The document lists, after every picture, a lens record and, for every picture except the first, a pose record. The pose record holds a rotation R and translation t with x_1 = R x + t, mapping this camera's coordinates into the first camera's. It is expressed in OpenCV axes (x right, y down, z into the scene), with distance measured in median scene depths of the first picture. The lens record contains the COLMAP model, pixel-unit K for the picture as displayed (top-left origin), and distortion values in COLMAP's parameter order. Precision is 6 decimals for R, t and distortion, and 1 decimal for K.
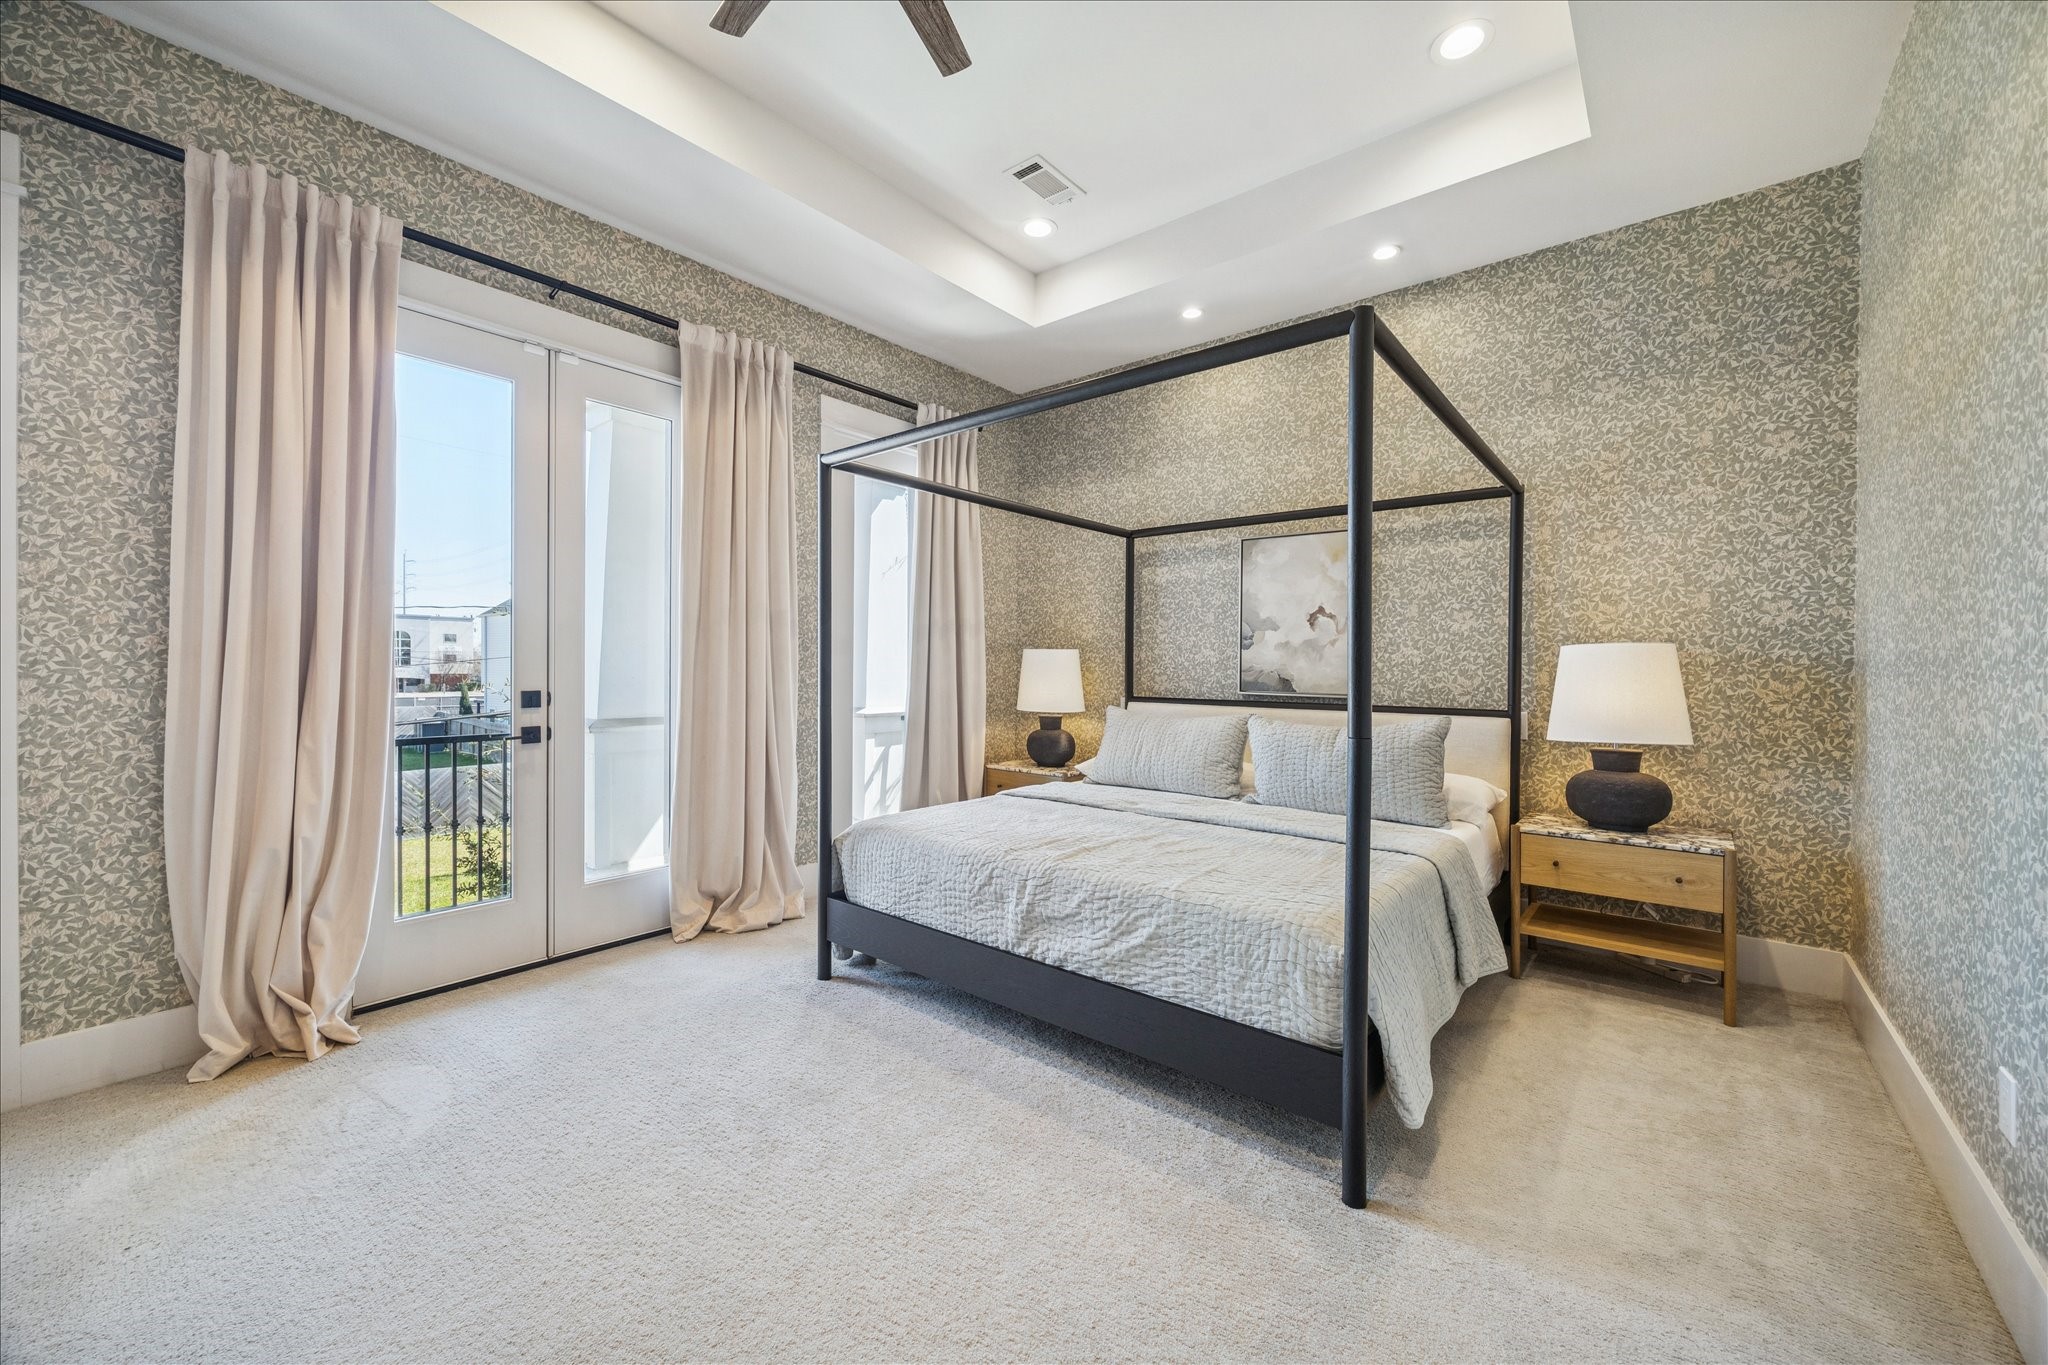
lens RADIAL K [[792.0, 0, 1028.4], [0, 792.0, 670.2], [0, 0, 1]] dist [-0.003248, -0.000188]
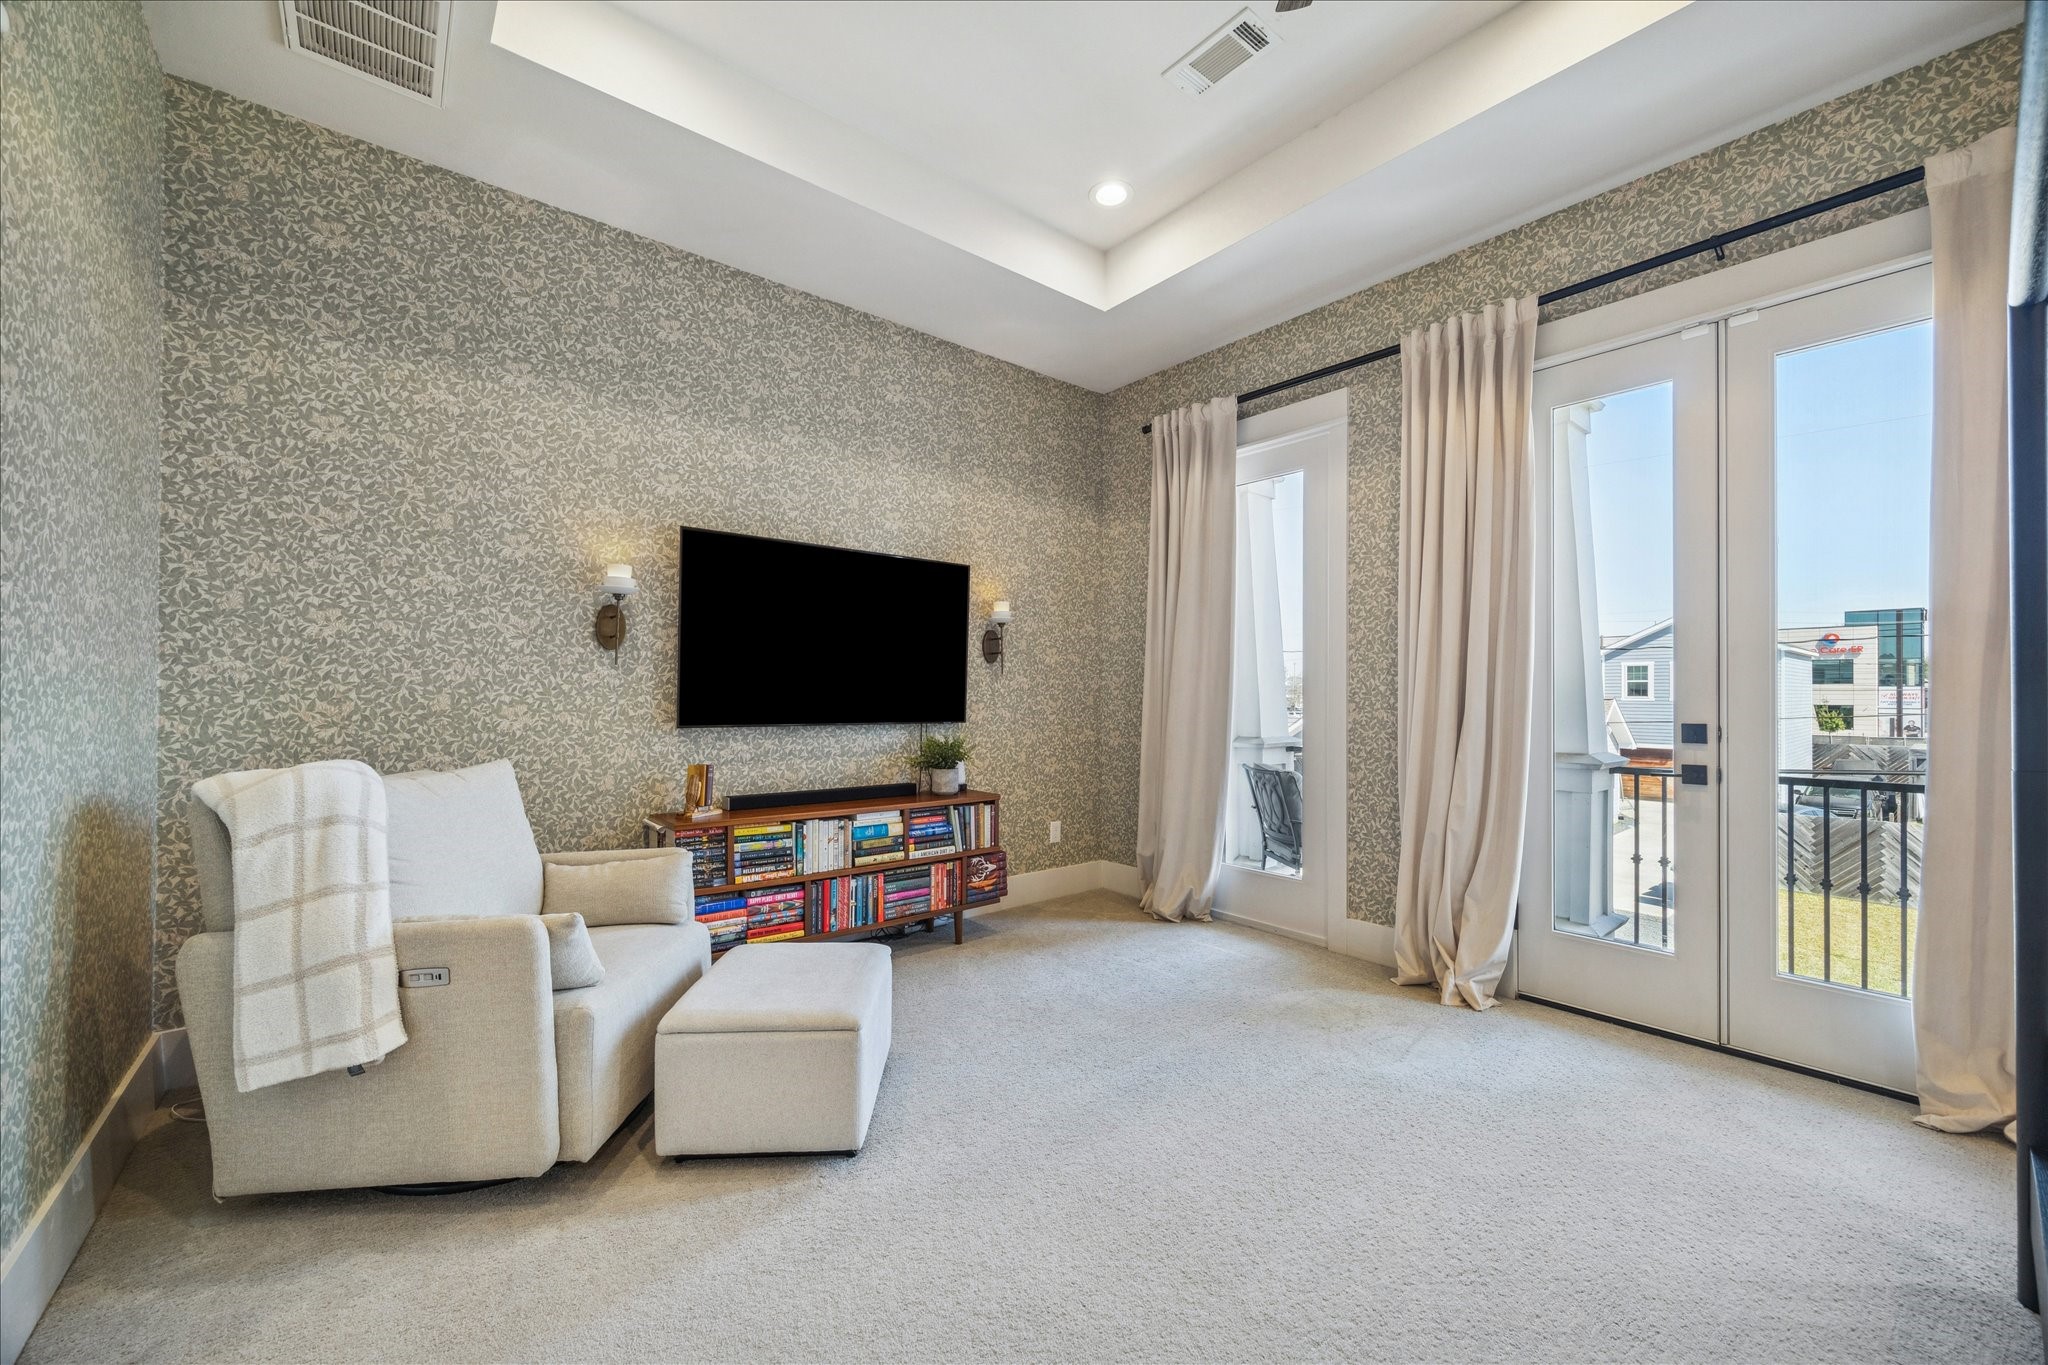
lens RADIAL K [[783.3, 0, 1024.0], [0, 783.3, 682.5], [0, 0, 1]] dist [0.001820, 0.000203]
pose [[-0.193332, -0.017914, -0.980970, 0.415234], [-0.007010, 0.999833, -0.016877, 0.000629], [0.981108, 0.003613, -0.193426, 0.508279]]
